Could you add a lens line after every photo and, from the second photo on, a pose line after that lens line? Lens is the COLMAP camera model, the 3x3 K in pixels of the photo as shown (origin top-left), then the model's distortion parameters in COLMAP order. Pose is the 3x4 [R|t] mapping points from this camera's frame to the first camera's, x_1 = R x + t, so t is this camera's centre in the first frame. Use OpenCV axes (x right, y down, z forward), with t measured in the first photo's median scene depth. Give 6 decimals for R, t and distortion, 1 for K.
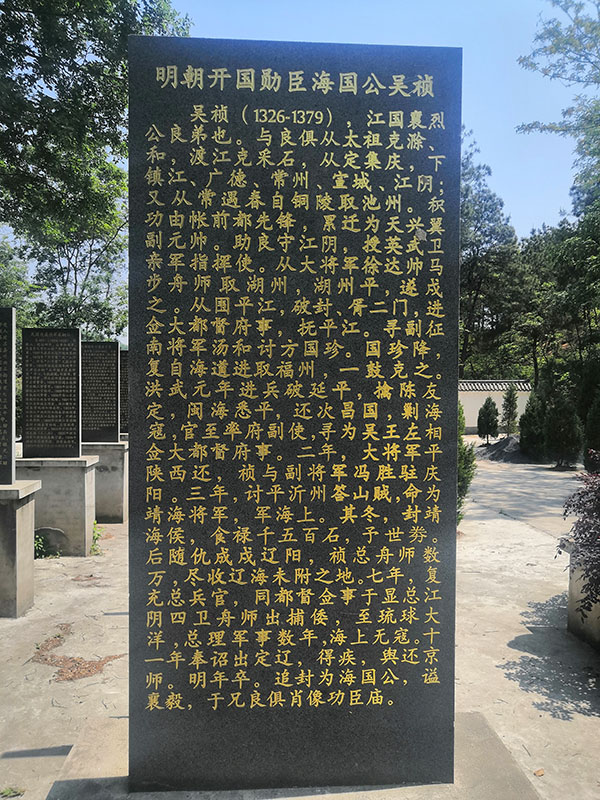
lens RADIAL K [[624.2, 0, 302.5], [0, 624.2, 421.9], [0, 0, 1]] dist [0.039828, 0.002232]
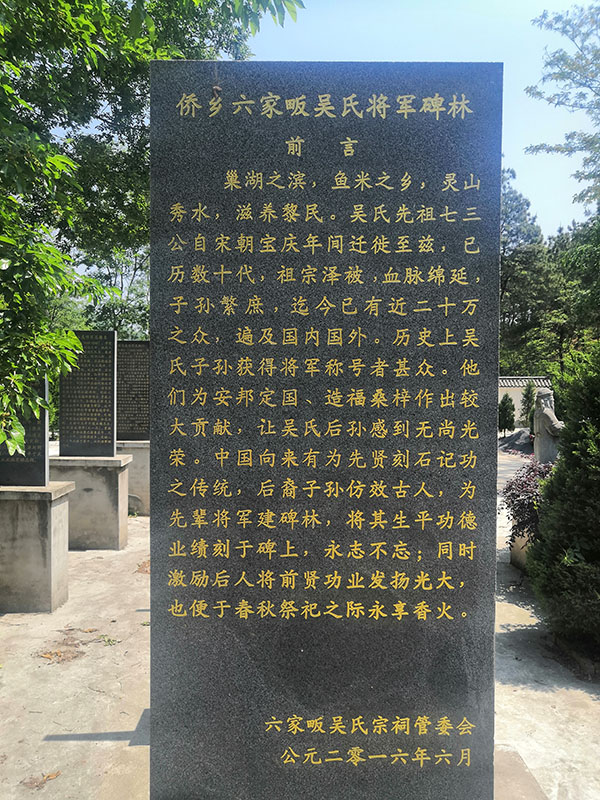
lens RADIAL K [[698.8, 0, 296.5], [0, 698.8, 401.5], [0, 0, 1]] dist [0.371993, 0.000134]
pose [[0.998147, 0.003475, -0.060748, 0.015550], [-0.004901, 0.999715, -0.023355, 0.004263], [0.060650, 0.023610, 0.997880, -0.218286]]
